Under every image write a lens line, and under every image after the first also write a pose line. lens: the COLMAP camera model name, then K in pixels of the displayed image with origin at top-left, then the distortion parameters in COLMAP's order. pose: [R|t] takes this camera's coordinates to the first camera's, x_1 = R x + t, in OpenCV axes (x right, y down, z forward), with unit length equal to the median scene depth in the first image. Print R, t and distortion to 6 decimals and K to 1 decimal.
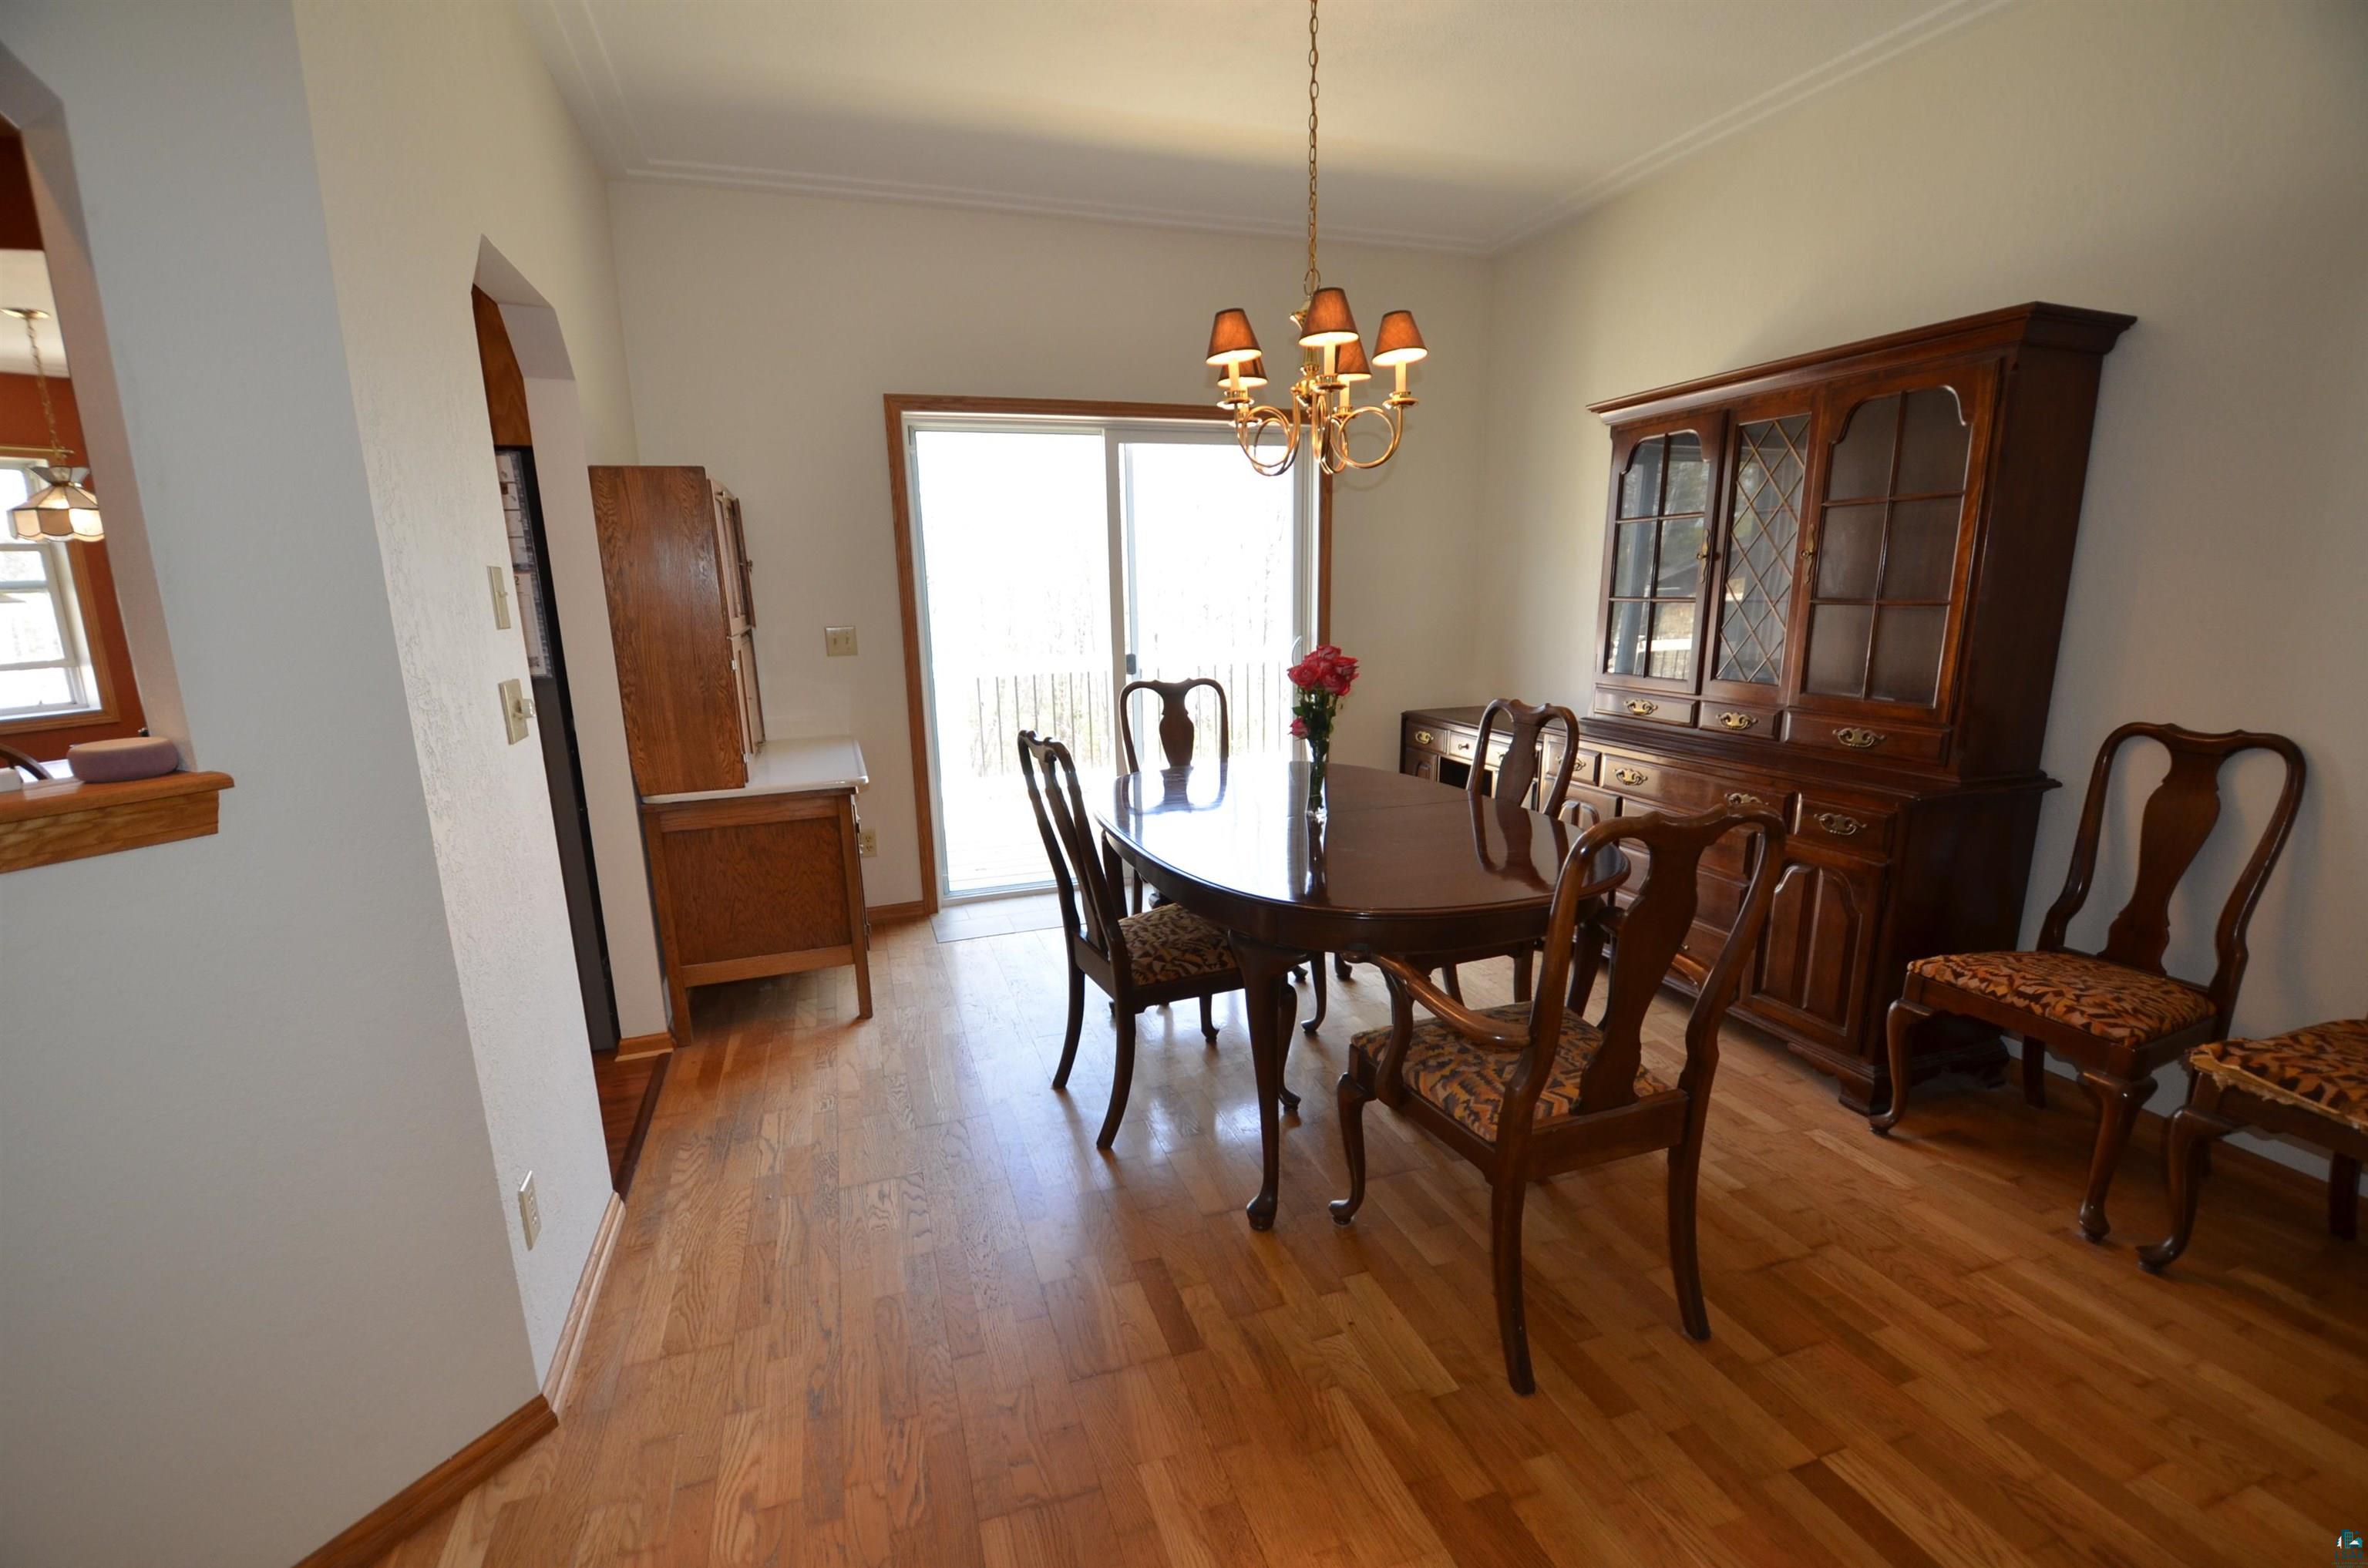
lens RADIAL K [[1022.9, 0, 1183.9], [0, 1022.9, 810.4], [0, 0, 1]] dist [0.018531, -0.024785]
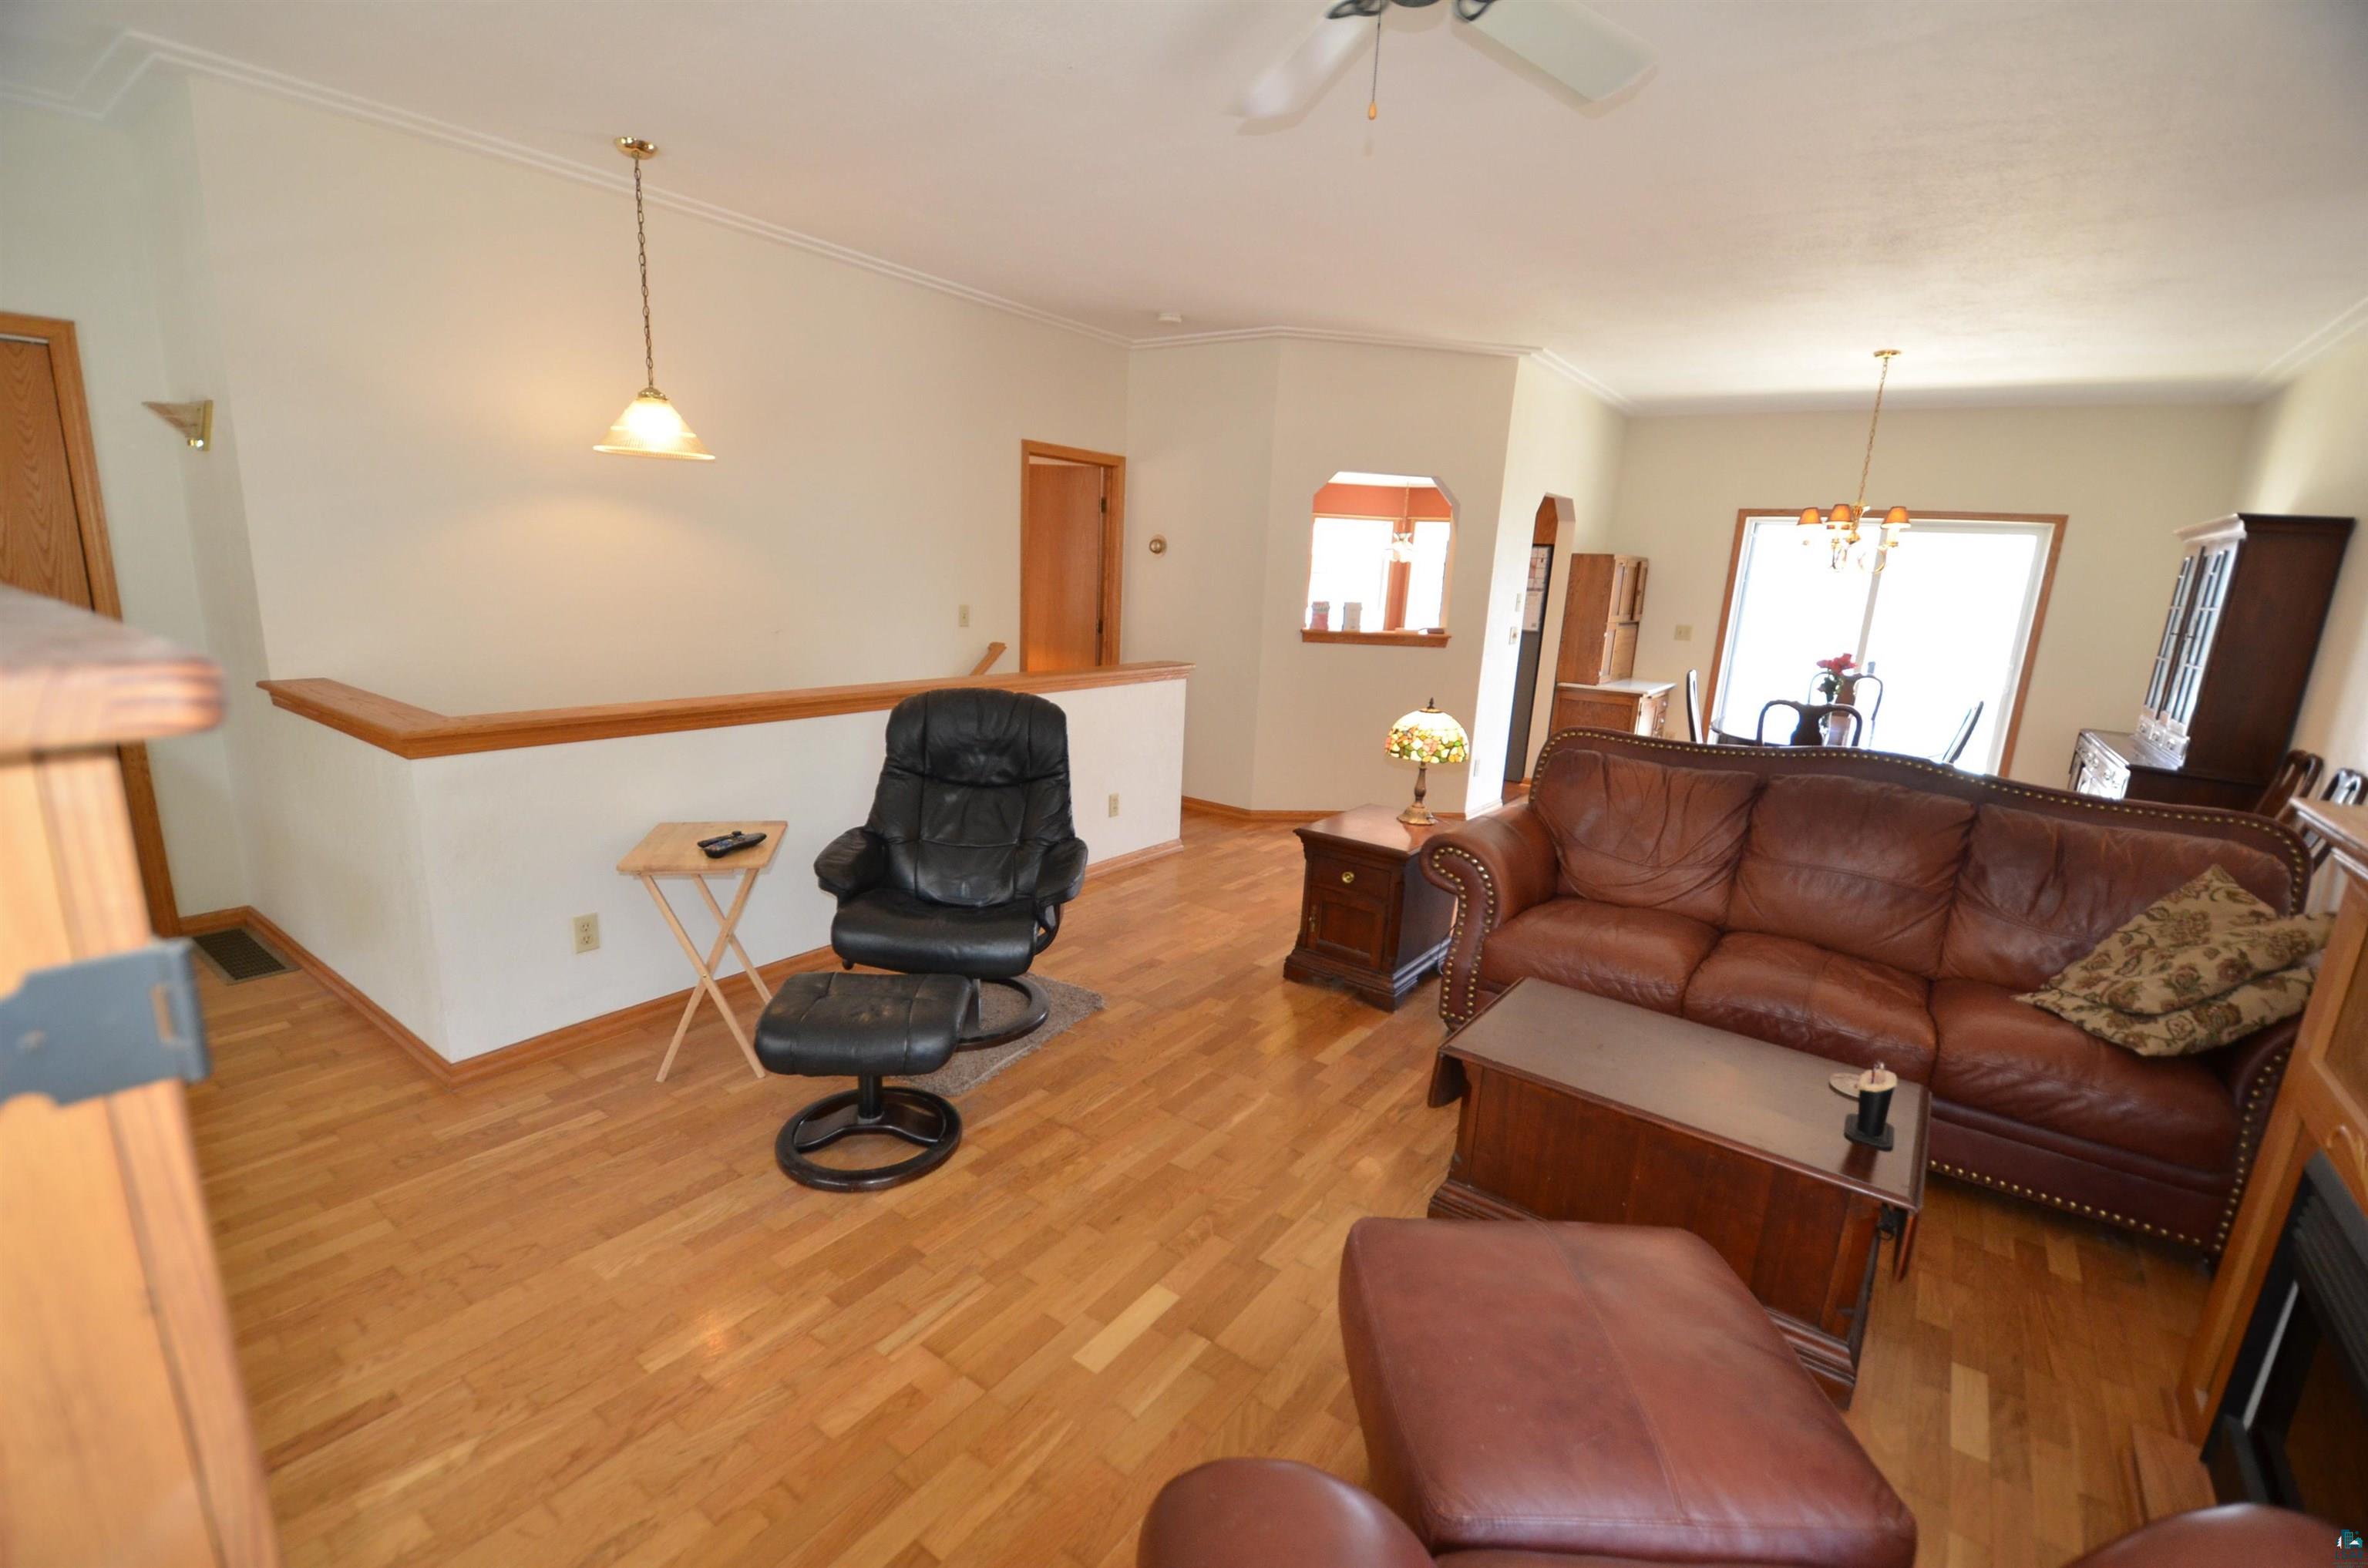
lens RADIAL K [[1022.9, 0, 1183.9], [0, 1022.9, 810.4], [0, 0, 1]] dist [0.018531, -0.024785]
pose [[0.572961, 0.239767, -0.783727, 0.977349], [-0.237277, 0.963827, 0.121399, 0.198365], [0.784484, 0.116403, 0.609126, -1.195269]]
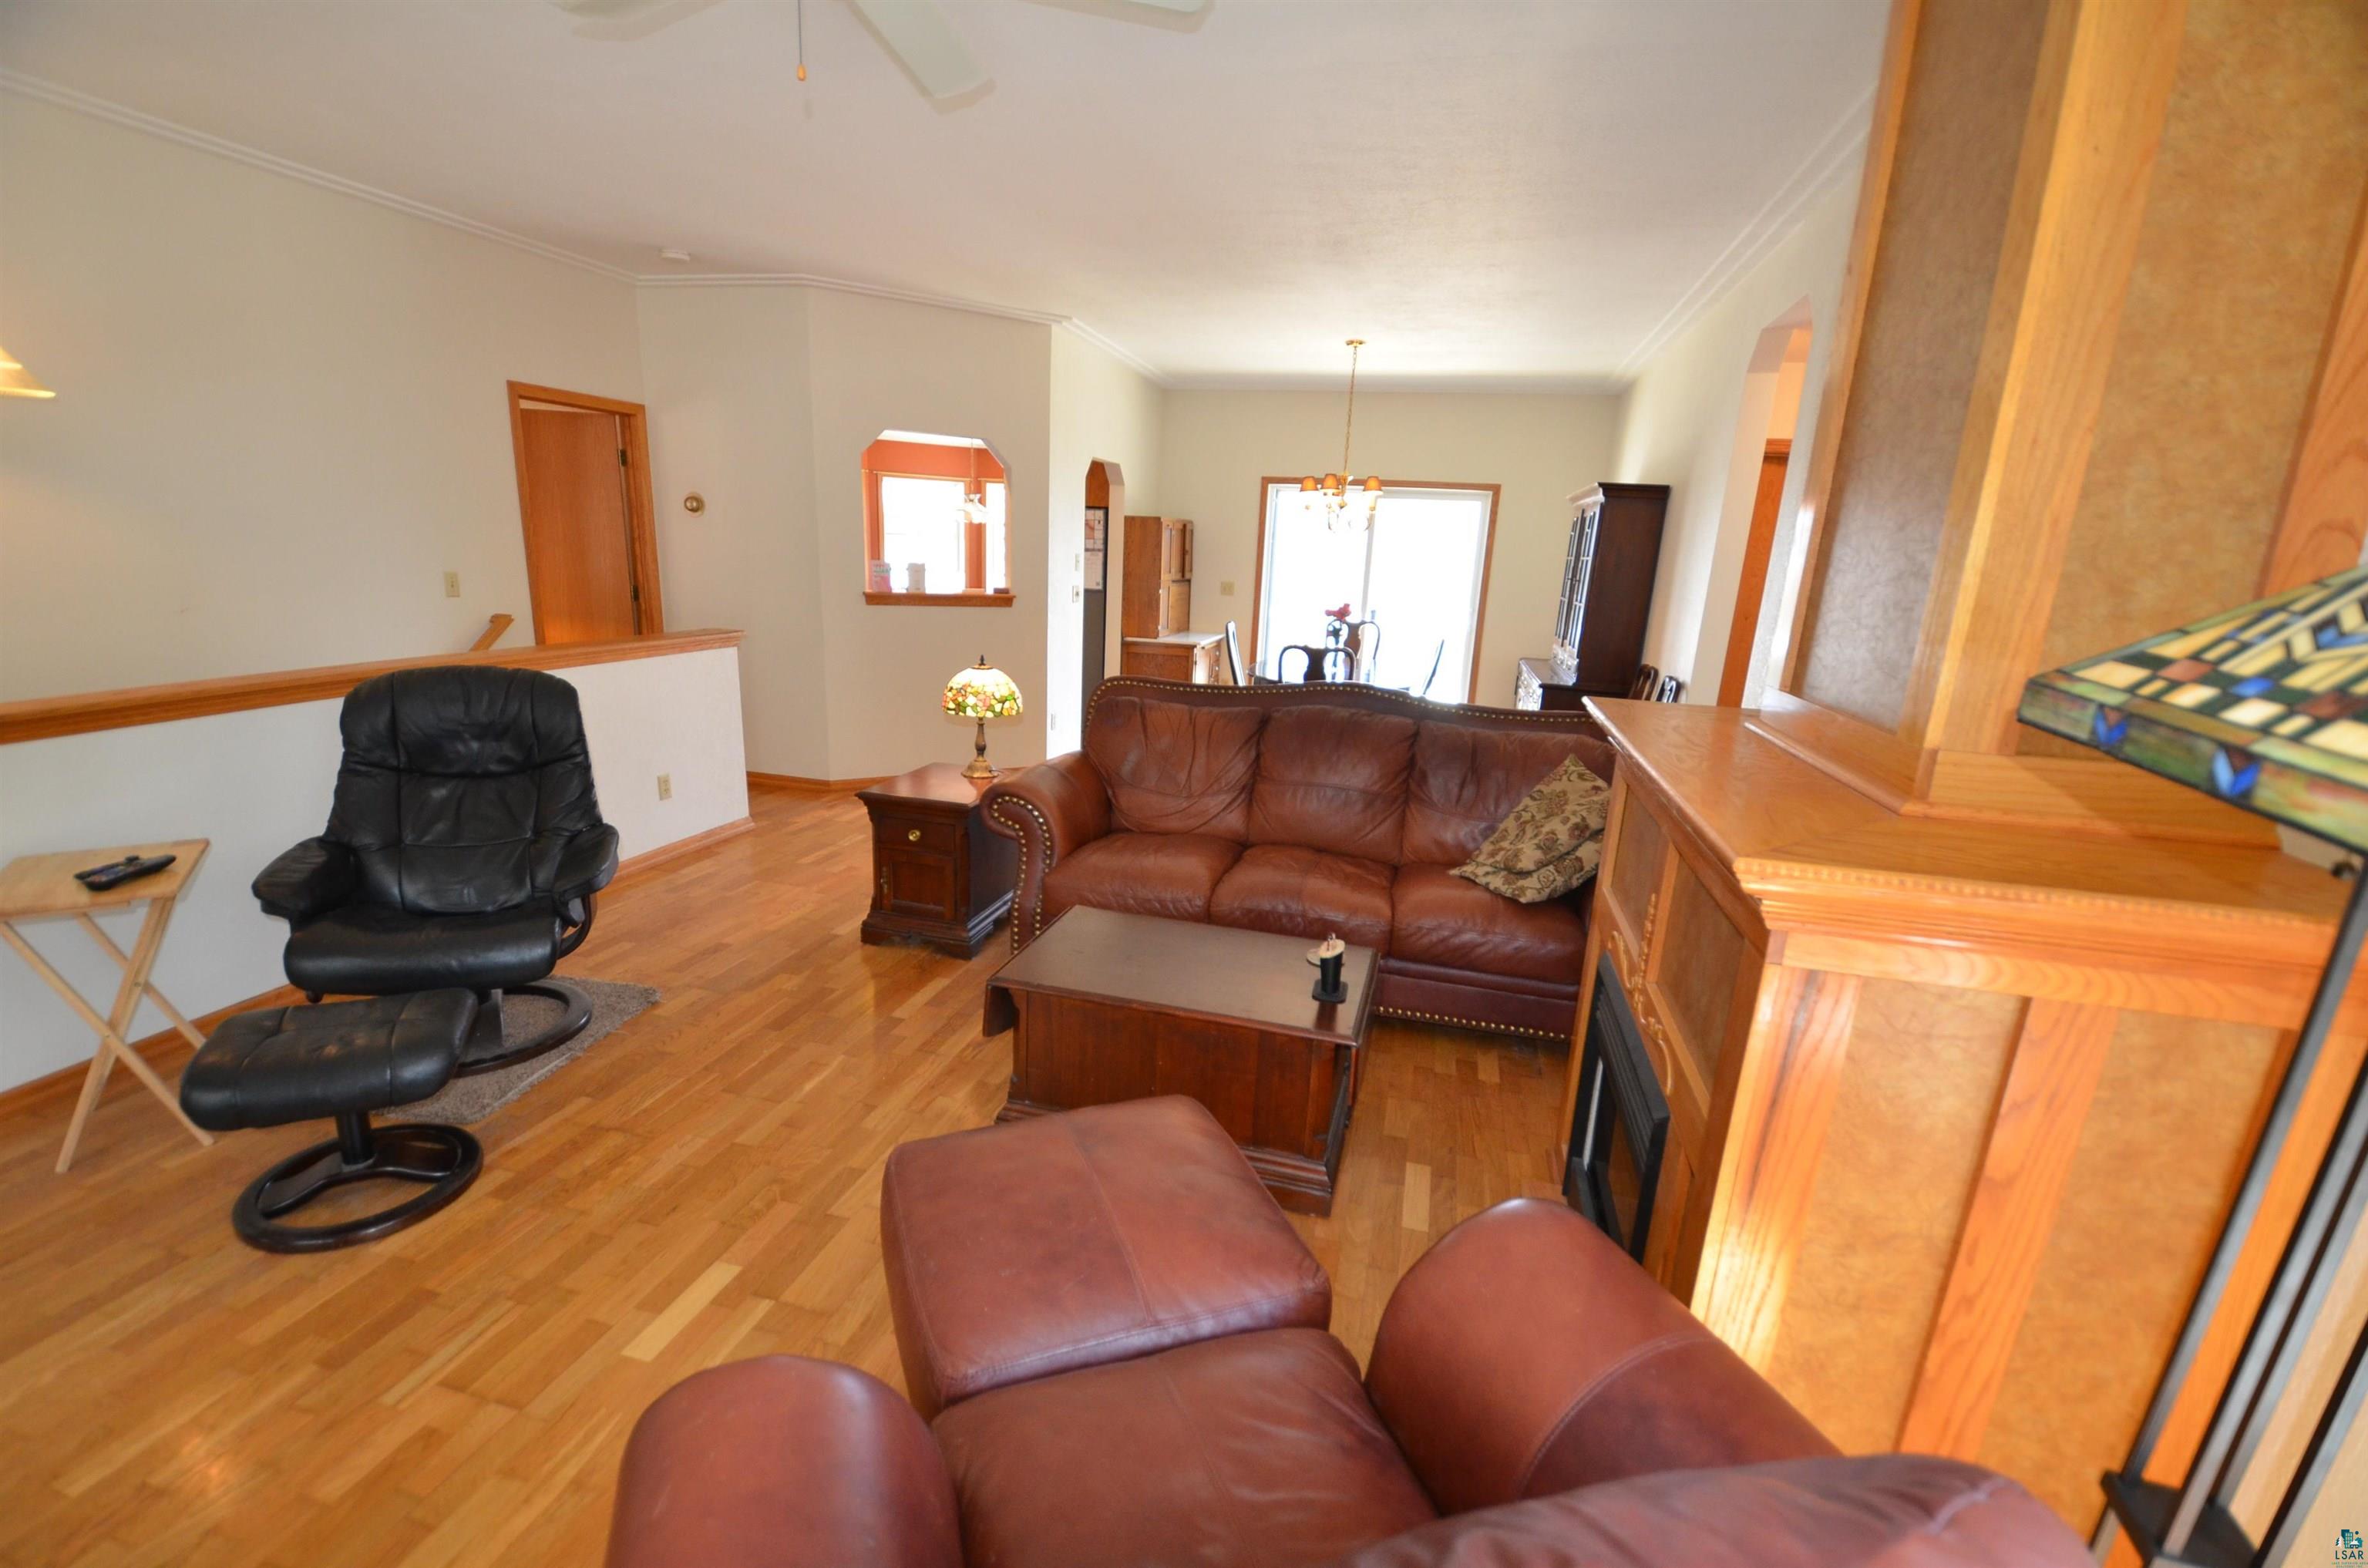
lens RADIAL K [[1022.9, 0, 1183.9], [0, 1022.9, 810.4], [0, 0, 1]] dist [0.018531, -0.024785]
pose [[0.833466, 0.196425, -0.516480, 1.063600], [-0.182572, 0.980084, 0.078118, 0.190329], [0.521538, 0.029186, 0.852729, -1.177026]]
